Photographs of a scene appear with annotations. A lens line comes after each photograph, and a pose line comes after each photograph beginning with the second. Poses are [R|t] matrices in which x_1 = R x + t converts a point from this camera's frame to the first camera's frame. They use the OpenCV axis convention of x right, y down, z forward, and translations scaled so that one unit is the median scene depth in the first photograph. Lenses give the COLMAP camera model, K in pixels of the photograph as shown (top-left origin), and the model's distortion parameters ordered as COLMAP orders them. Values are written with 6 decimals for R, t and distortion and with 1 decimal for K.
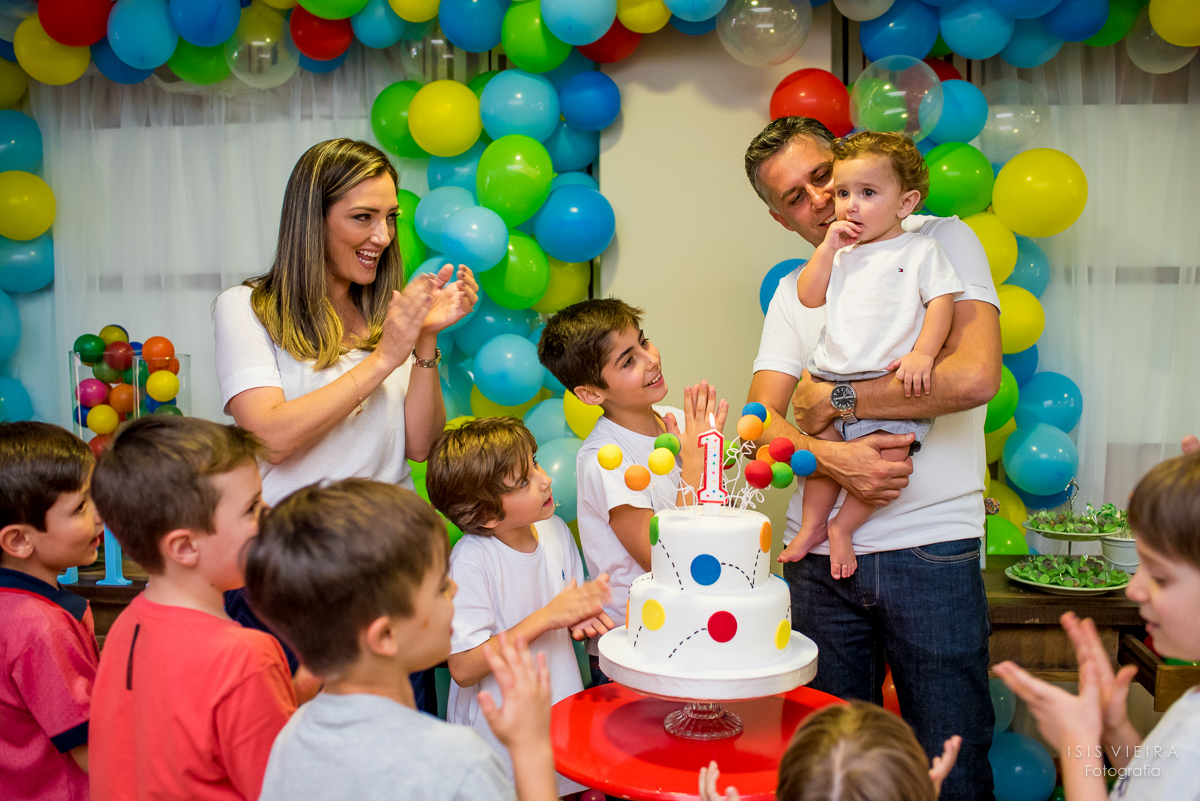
lens RADIAL K [[1167.0, 0, 600.0], [0, 1167.0, 400.5], [0, 0, 1]] dist [-0.103085, 0.097968]
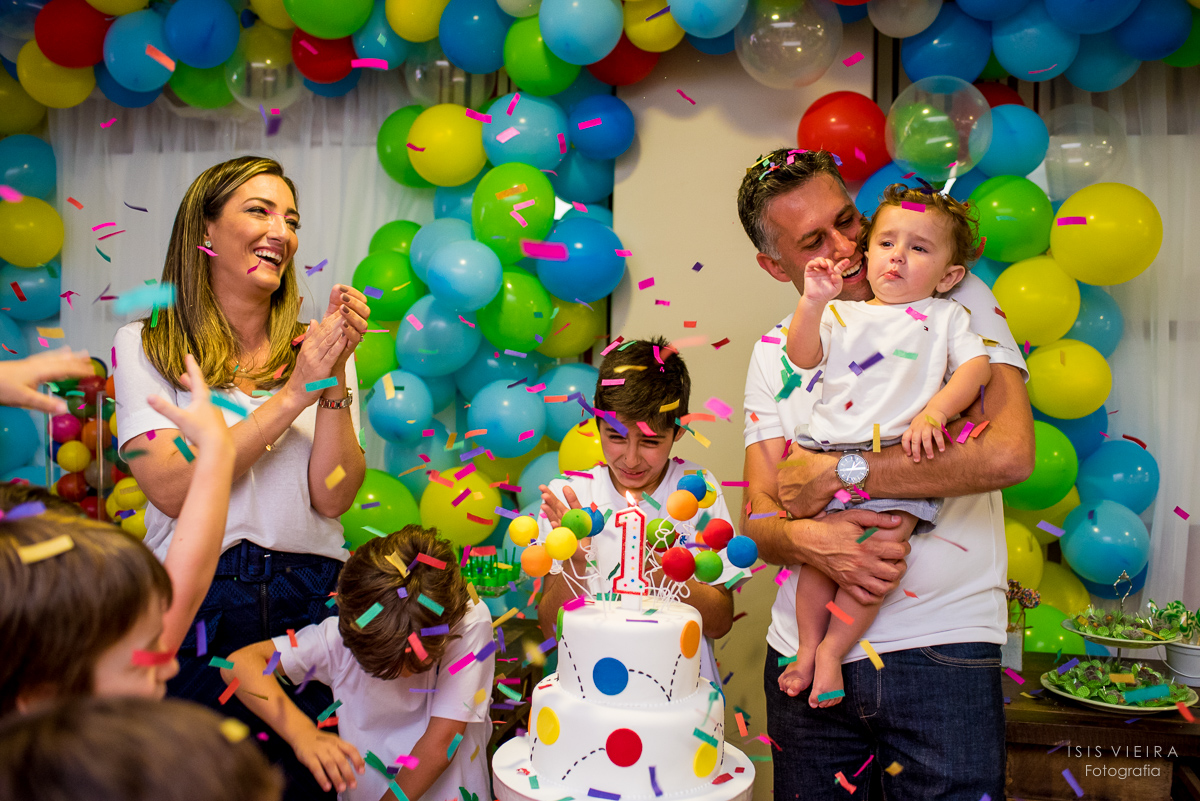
lens RADIAL K [[1167.0, 0, 600.0], [0, 1167.0, 400.5], [0, 0, 1]] dist [-0.103085, 0.097968]
pose [[0.993166, 0.031386, -0.112412, 0.102471], [-0.035205, 0.998863, -0.032153, -0.014355], [0.111275, 0.035891, 0.993141, 0.103094]]
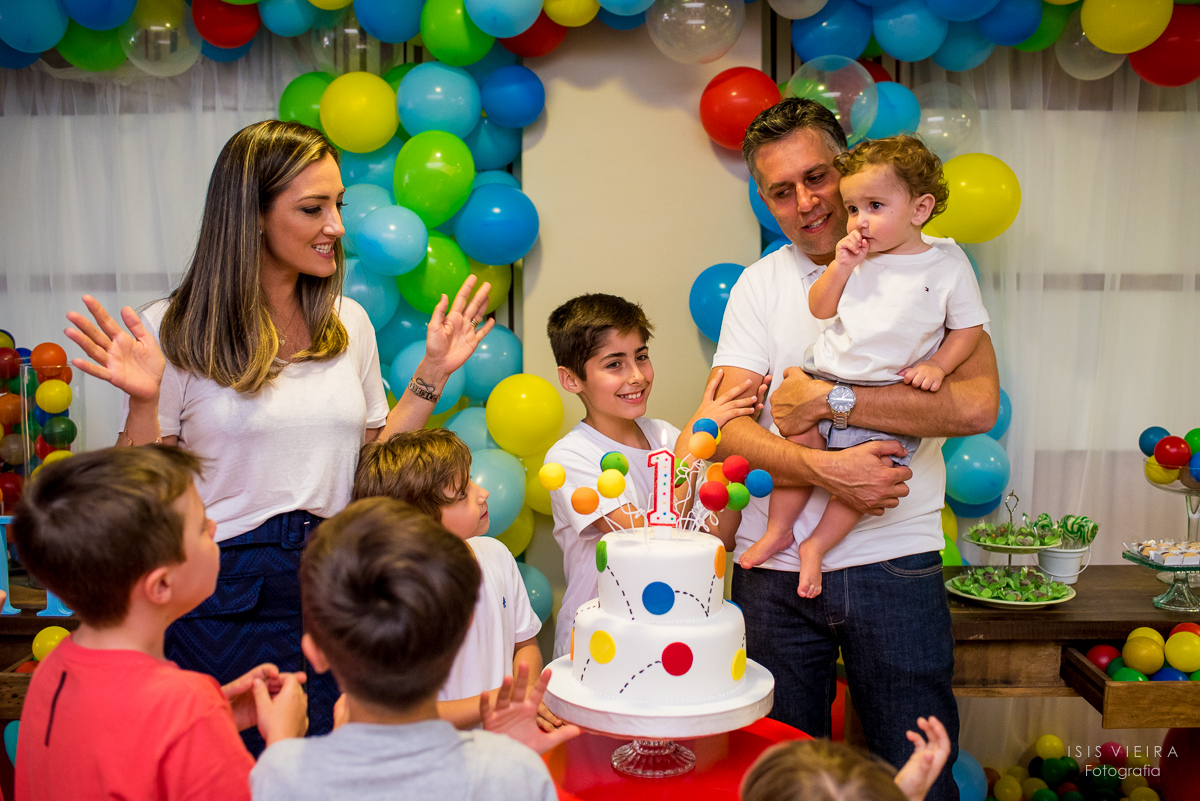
lens RADIAL K [[1167.0, 0, 600.0], [0, 1167.0, 400.5], [0, 0, 1]] dist [-0.103085, 0.097968]
pose [[0.995983, -0.002433, 0.089506, -0.023860], [0.002282, 0.999996, 0.001789, -0.009393], [-0.089510, -0.001578, 0.995985, 0.042540]]
